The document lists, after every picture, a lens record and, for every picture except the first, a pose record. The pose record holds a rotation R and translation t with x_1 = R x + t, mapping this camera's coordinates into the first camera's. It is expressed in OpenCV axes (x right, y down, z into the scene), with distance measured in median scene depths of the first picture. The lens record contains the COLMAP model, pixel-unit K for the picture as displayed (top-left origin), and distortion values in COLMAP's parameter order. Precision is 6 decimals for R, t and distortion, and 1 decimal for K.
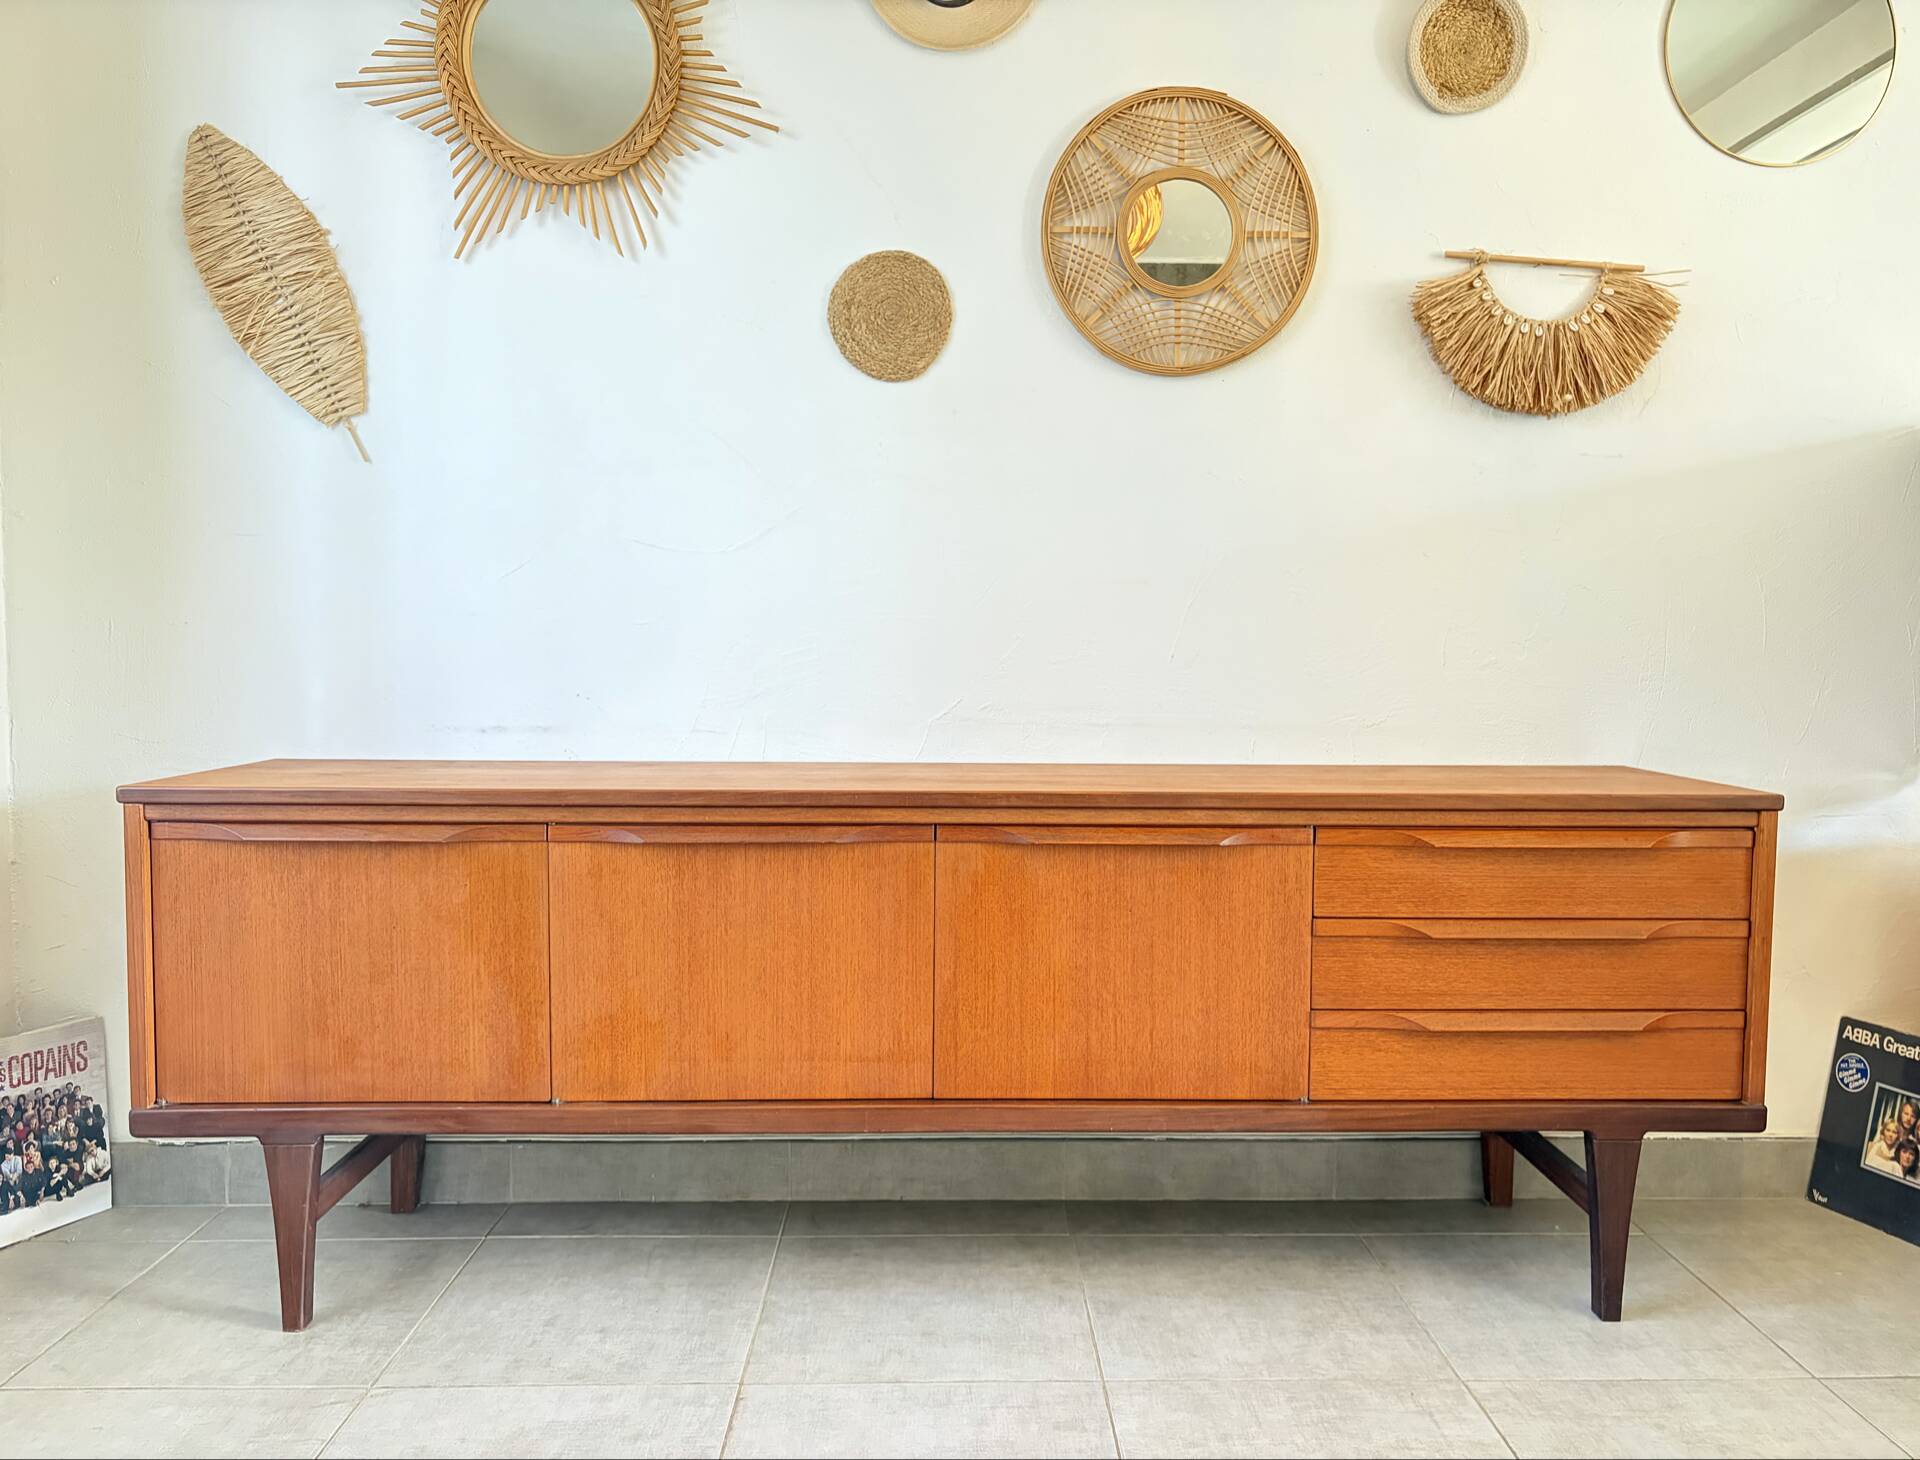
lens RADIAL K [[1472.0, 0, 984.8], [0, 1472.0, 742.1], [0, 0, 1]] dist [0.033018, -0.021373]
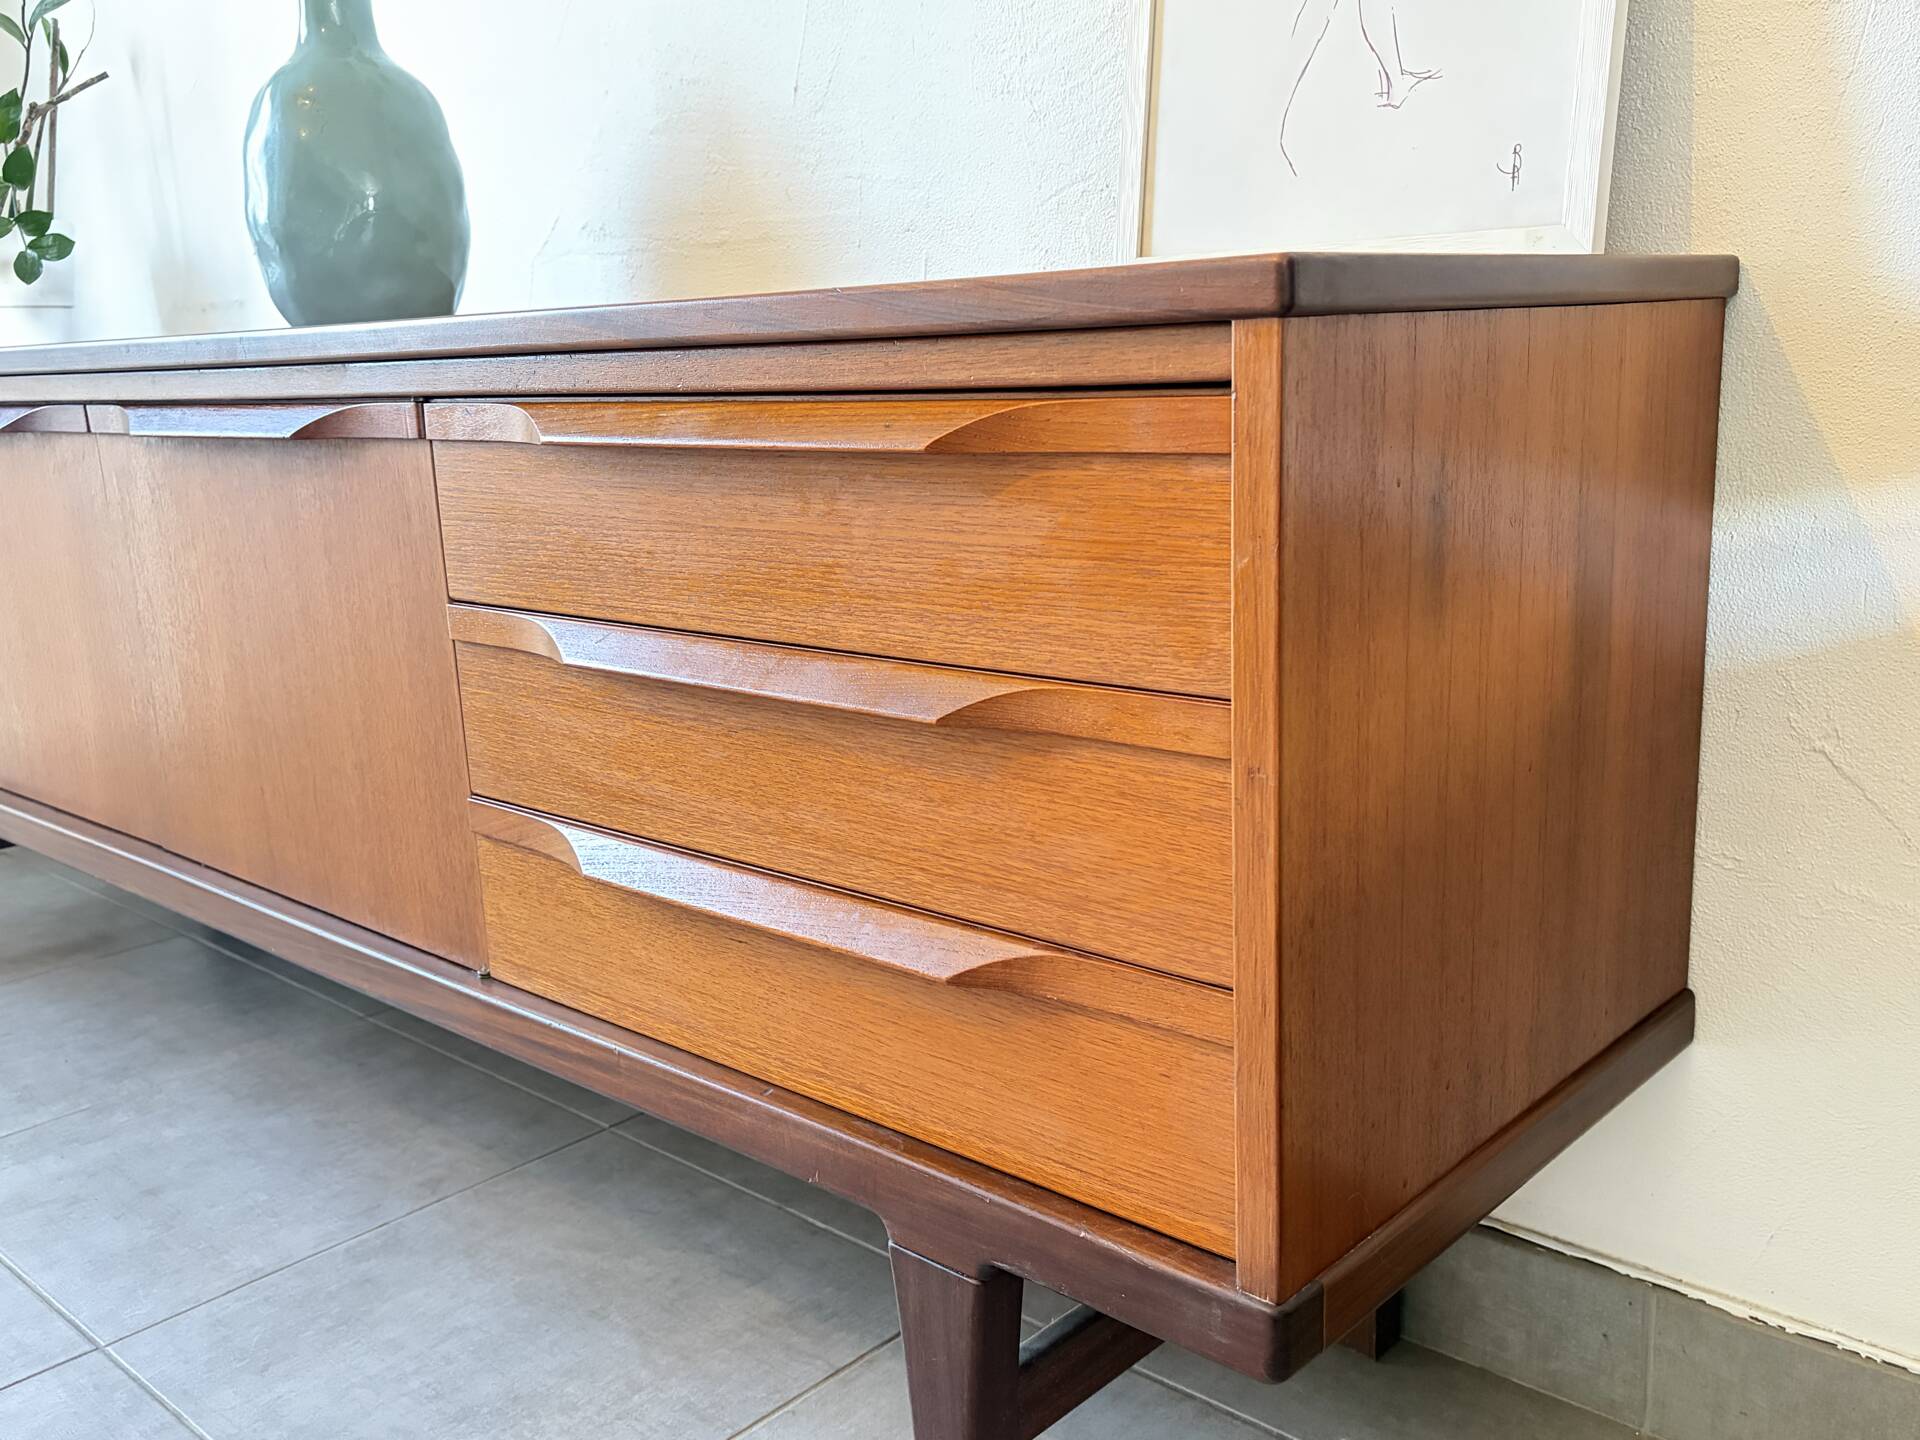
lens RADIAL K [[1724.7, 0, 970.2], [0, 1724.7, 725.9], [0, 0, 1]] dist [0.031789, -0.018503]
pose [[0.716940, 0.115491, -0.687502, 0.709187], [0.000836, 0.986039, 0.166513, 0.066251], [0.697135, -0.119955, 0.706834, 0.714082]]
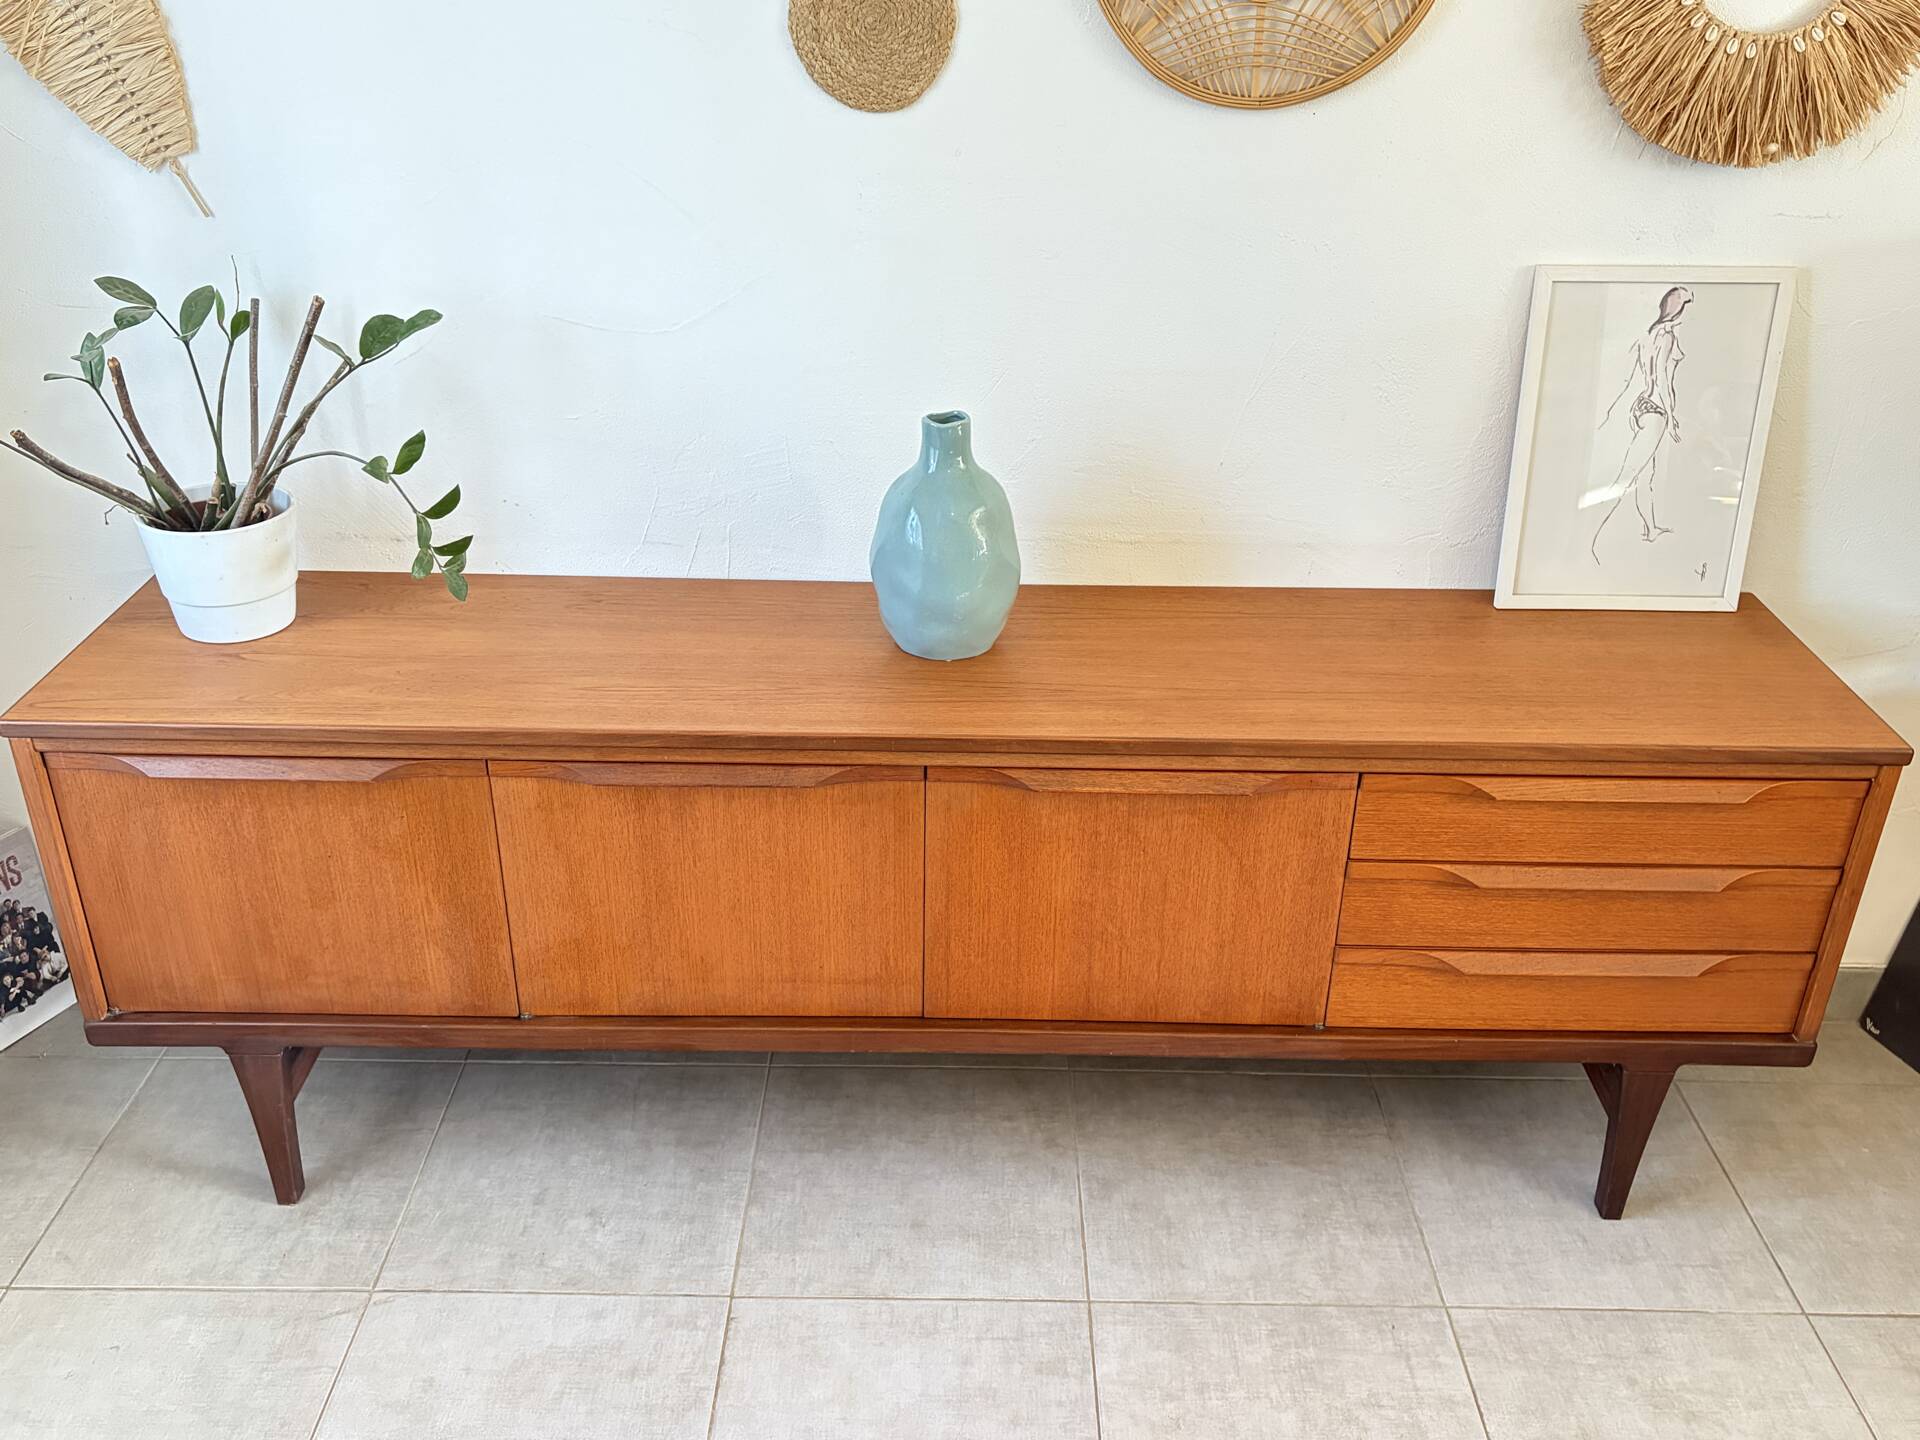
lens RADIAL K [[1724.7, 0, 967.5], [0, 1724.7, 729.0], [0, 0, 1]] dist [0.031789, -0.018503]
pose [[0.999501, 0.022590, -0.022076, 0.013198], [-0.011689, 0.913845, 0.405894, -0.369745], [0.029343, -0.405433, 0.913653, 0.069127]]
